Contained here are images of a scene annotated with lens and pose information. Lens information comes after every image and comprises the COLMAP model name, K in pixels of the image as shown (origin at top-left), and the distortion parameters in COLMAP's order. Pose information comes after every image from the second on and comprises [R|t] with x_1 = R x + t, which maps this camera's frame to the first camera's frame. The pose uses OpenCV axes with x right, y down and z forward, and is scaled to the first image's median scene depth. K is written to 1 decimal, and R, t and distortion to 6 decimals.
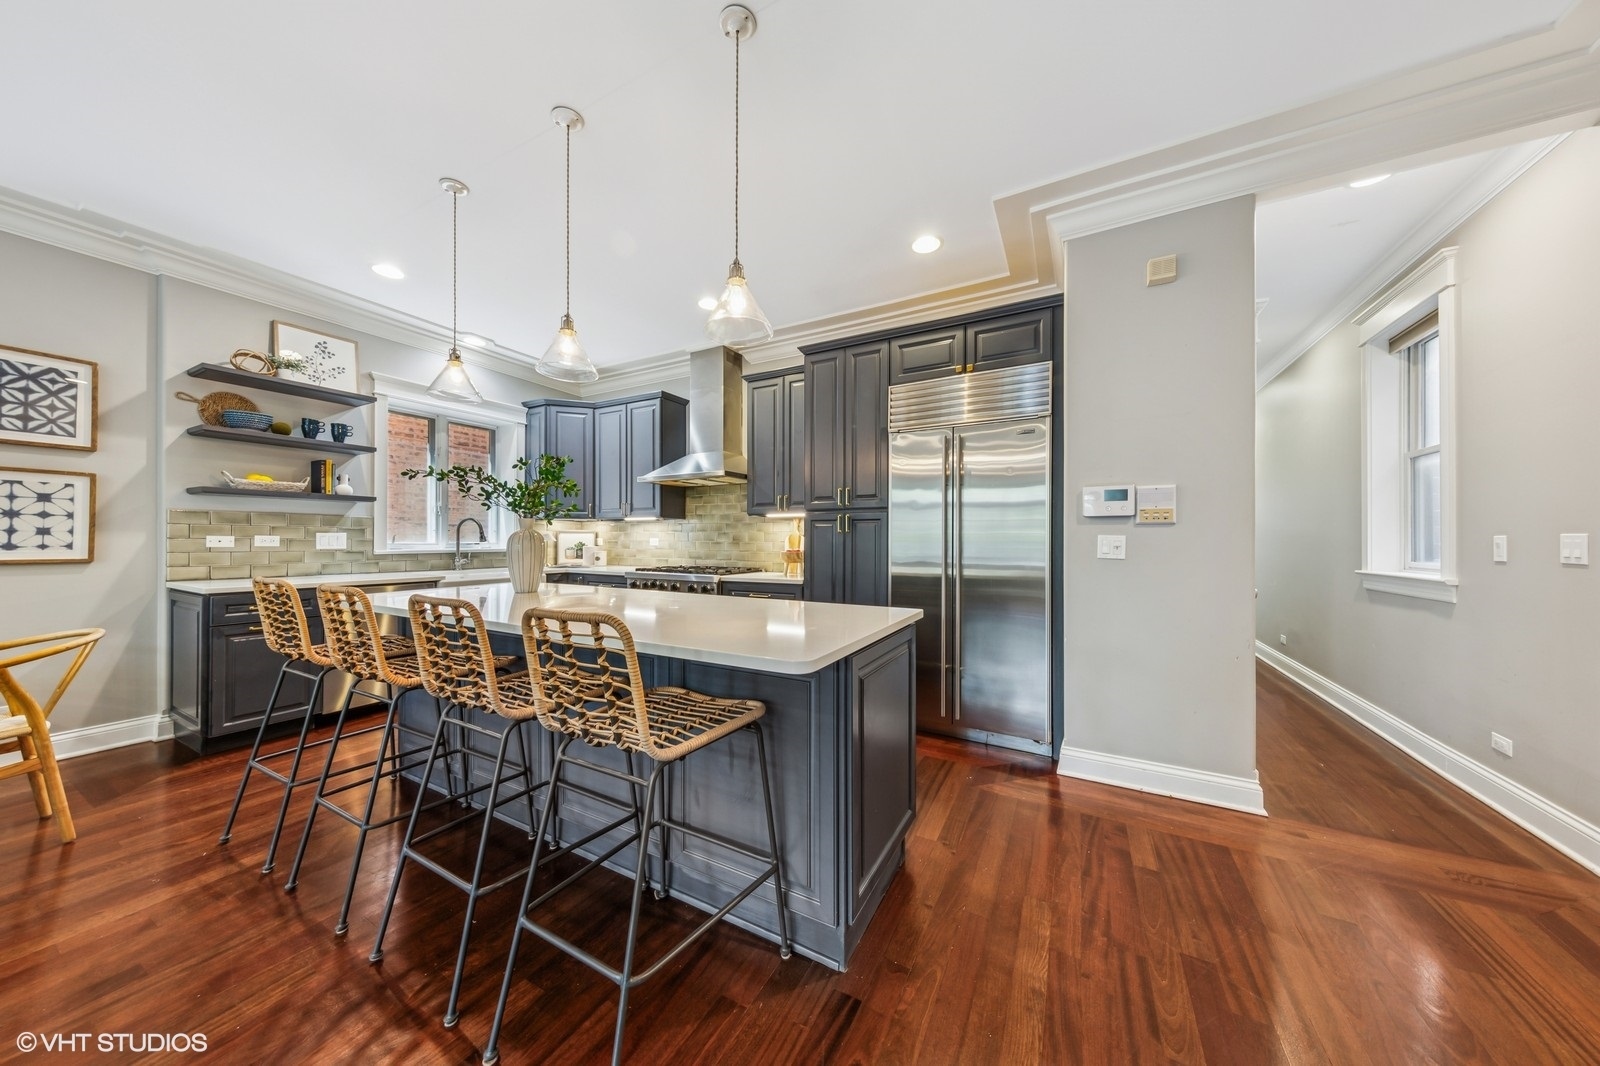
lens RADIAL K [[505.9, 0, 809.1], [0, 505.9, 540.0], [0, 0, 1]] dist [0.007541, -0.001228]
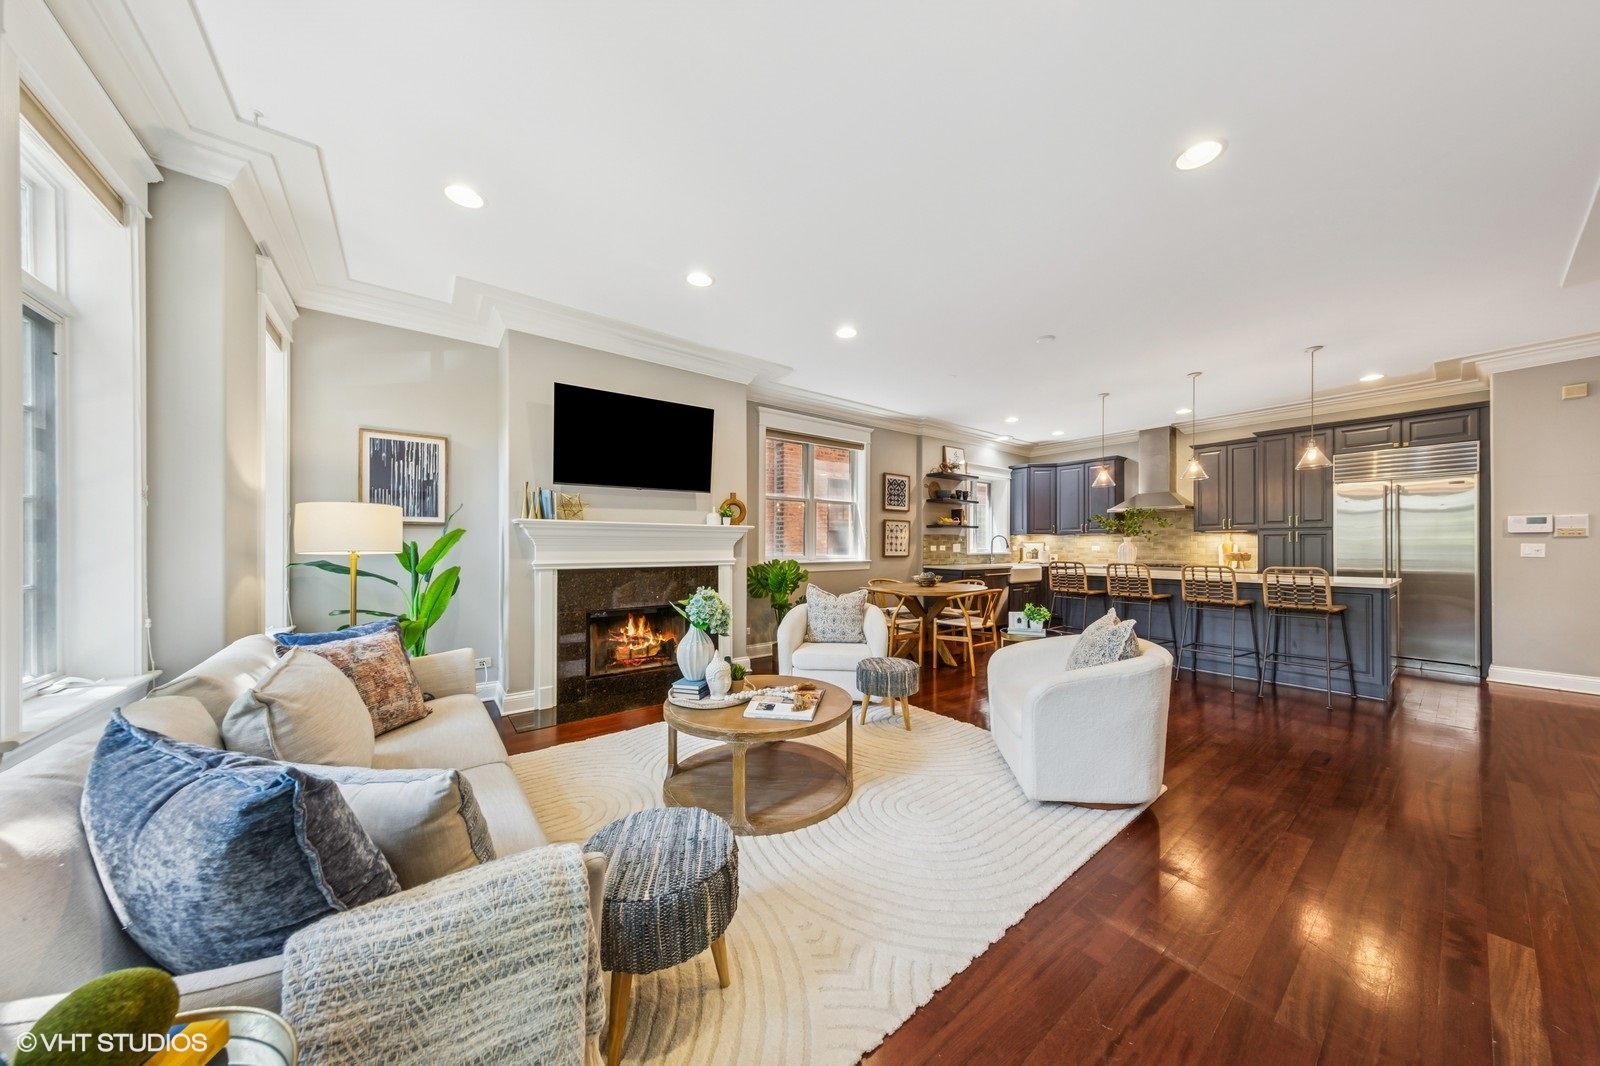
lens RADIAL K [[505.9, 0, 810.4], [0, 505.9, 544.7], [0, 0, 1]] dist [0.007541, -0.001228]
pose [[0.910677, -0.004418, -0.413096, -0.734295], [0.002469, 0.999983, -0.005252, -0.002426], [0.413113, 0.003763, 0.910672, -1.270316]]
